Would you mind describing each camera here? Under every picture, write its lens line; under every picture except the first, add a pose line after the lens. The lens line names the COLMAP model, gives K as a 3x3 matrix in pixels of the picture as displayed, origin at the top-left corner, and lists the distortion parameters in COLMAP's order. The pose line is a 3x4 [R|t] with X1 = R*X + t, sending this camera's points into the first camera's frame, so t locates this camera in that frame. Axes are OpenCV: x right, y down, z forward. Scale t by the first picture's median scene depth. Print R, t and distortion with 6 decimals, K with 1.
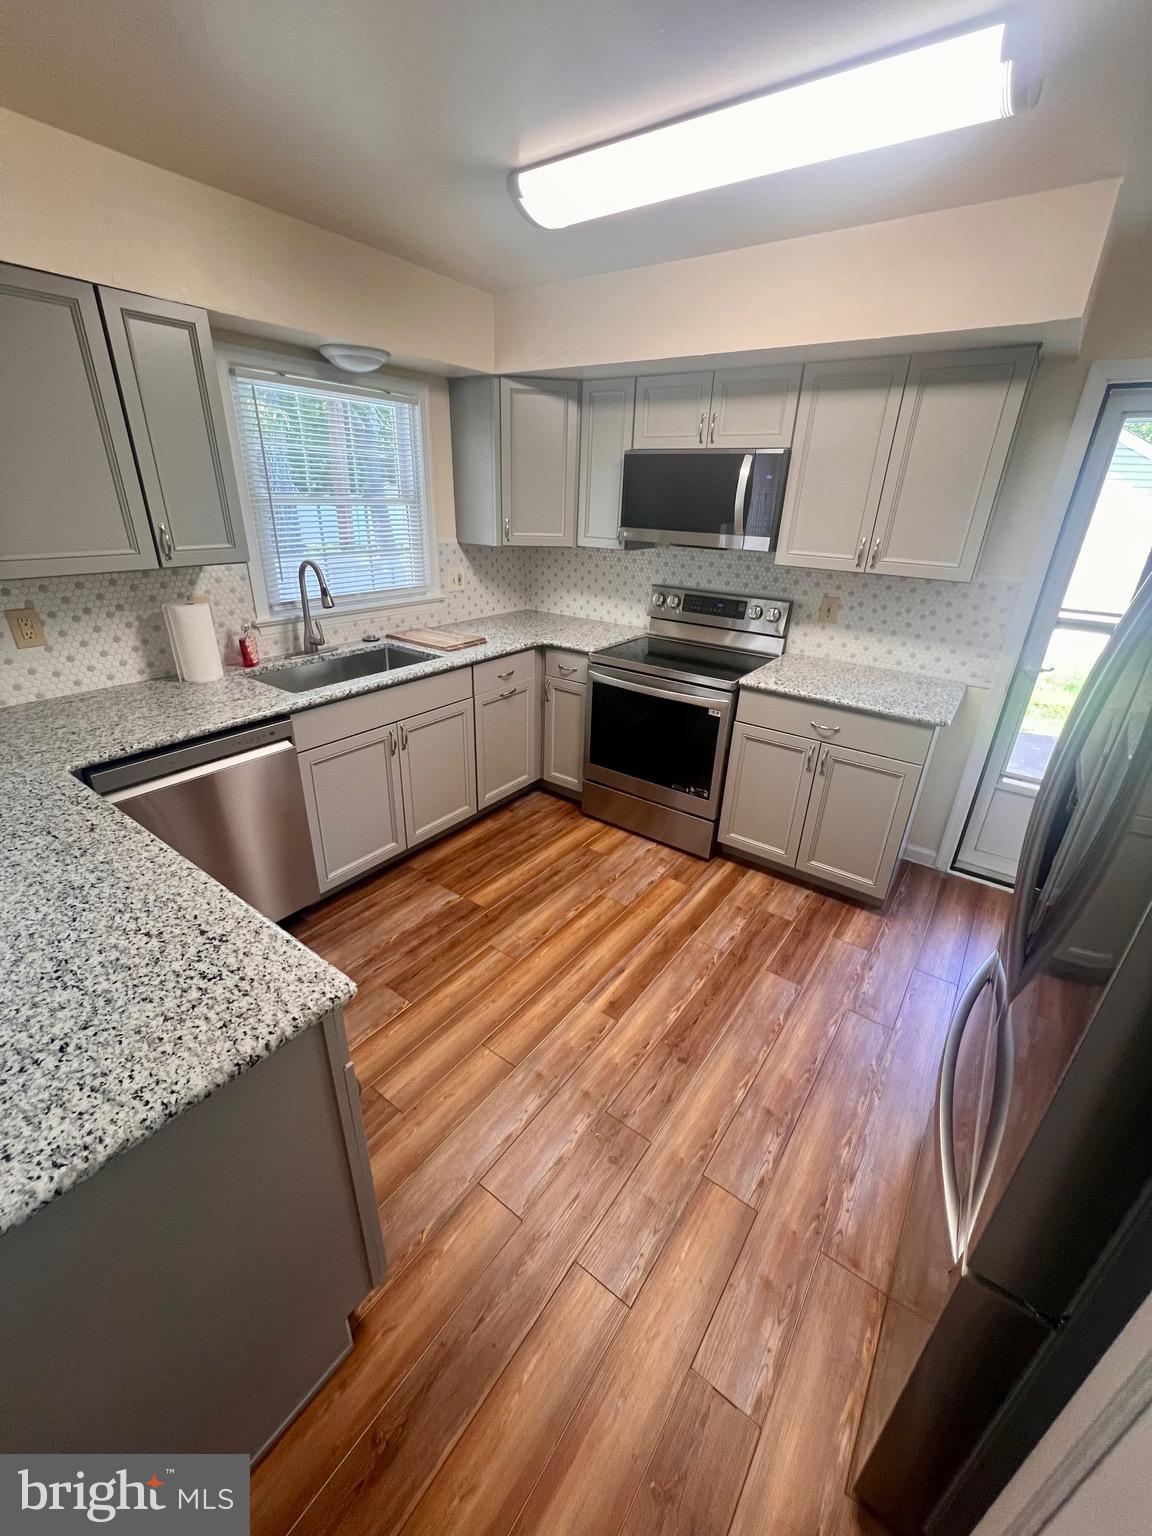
lens RADIAL K [[618.2, 0, 576.7], [0, 618.2, 768.2], [0, 0, 1]] dist [0.000894, 0.000038]
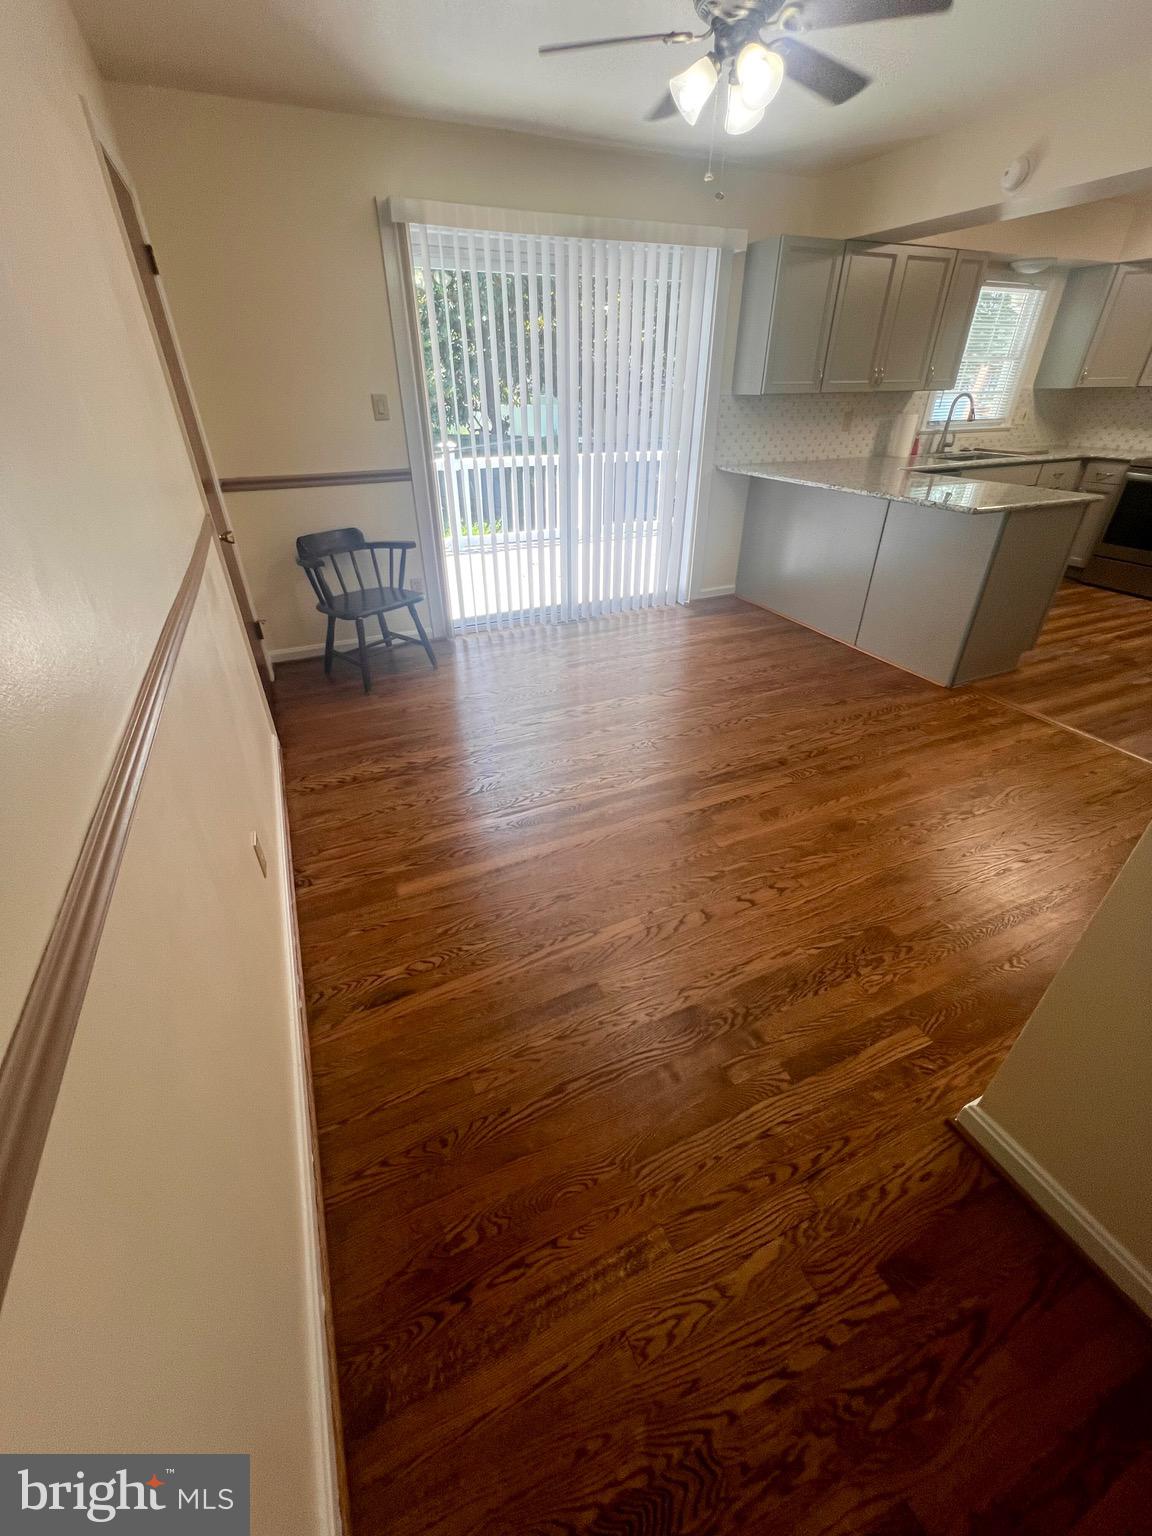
lens RADIAL K [[618.2, 0, 570.1], [0, 618.2, 766.2], [0, 0, 1]] dist [0.000894, 0.000038]
pose [[0.863172, 0.230966, -0.448987, -0.344013], [-0.172720, 0.970663, 0.167272, 0.576054], [0.474450, -0.066836, 0.877742, -1.122095]]
